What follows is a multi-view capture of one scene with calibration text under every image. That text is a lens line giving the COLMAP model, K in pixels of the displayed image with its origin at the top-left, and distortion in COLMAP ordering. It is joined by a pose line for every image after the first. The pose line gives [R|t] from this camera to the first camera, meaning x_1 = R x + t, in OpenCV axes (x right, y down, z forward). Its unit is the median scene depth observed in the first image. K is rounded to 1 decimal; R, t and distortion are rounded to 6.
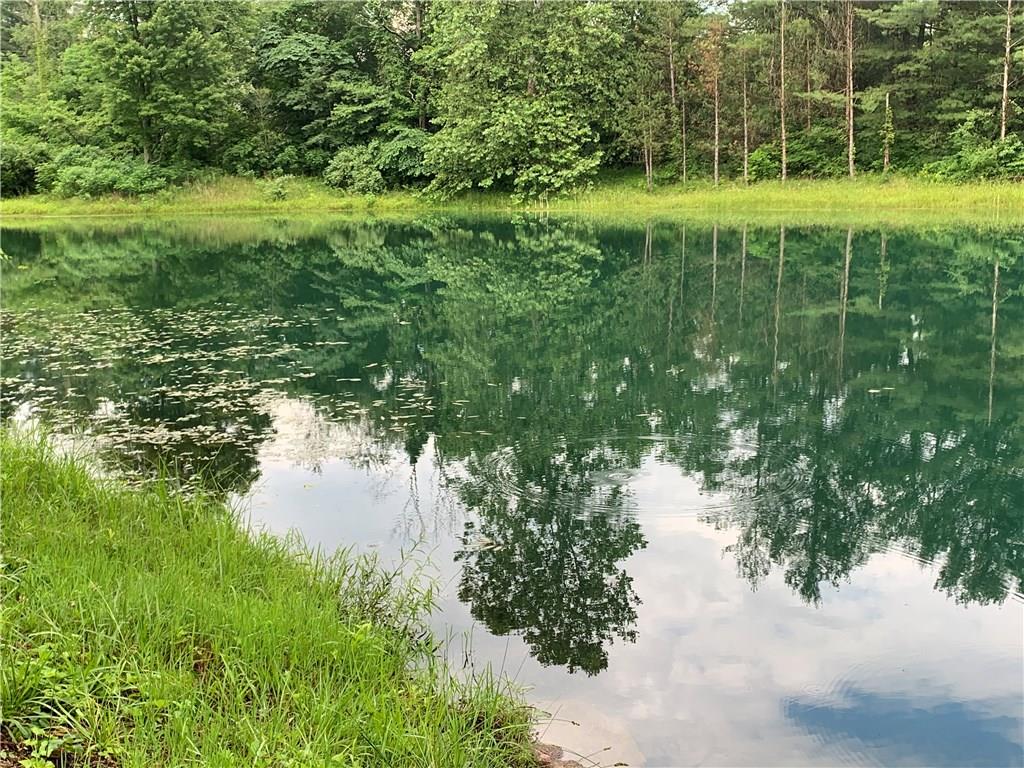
lens RADIAL K [[1287.4, 0, 512.3], [0, 1287.4, 387.5], [0, 0, 1]] dist [0.098646, 0.000000]
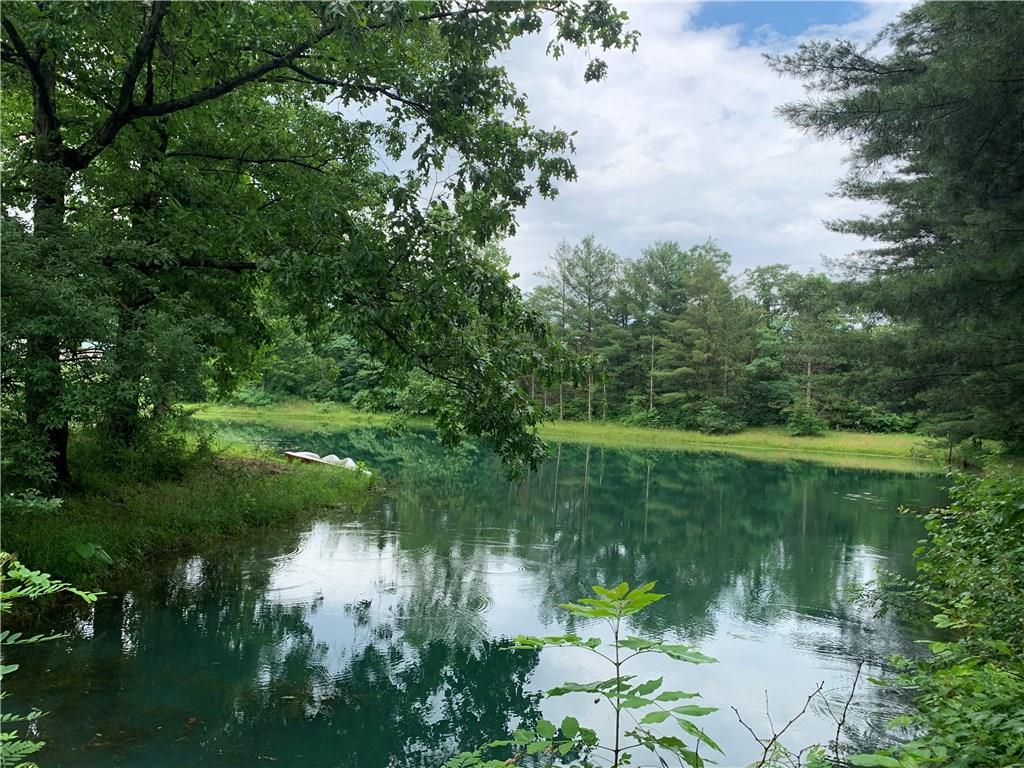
lens RADIAL K [[787.0, 0, 511.2], [0, 787.0, 377.1], [0, 0, 1]] dist [0.096299, -0.001292]
pose [[0.997255, 0.072681, 0.014115, 0.090415], [-0.068170, 0.975747, -0.208015, 0.039392], [-0.028892, 0.206482, 0.978024, -0.240473]]
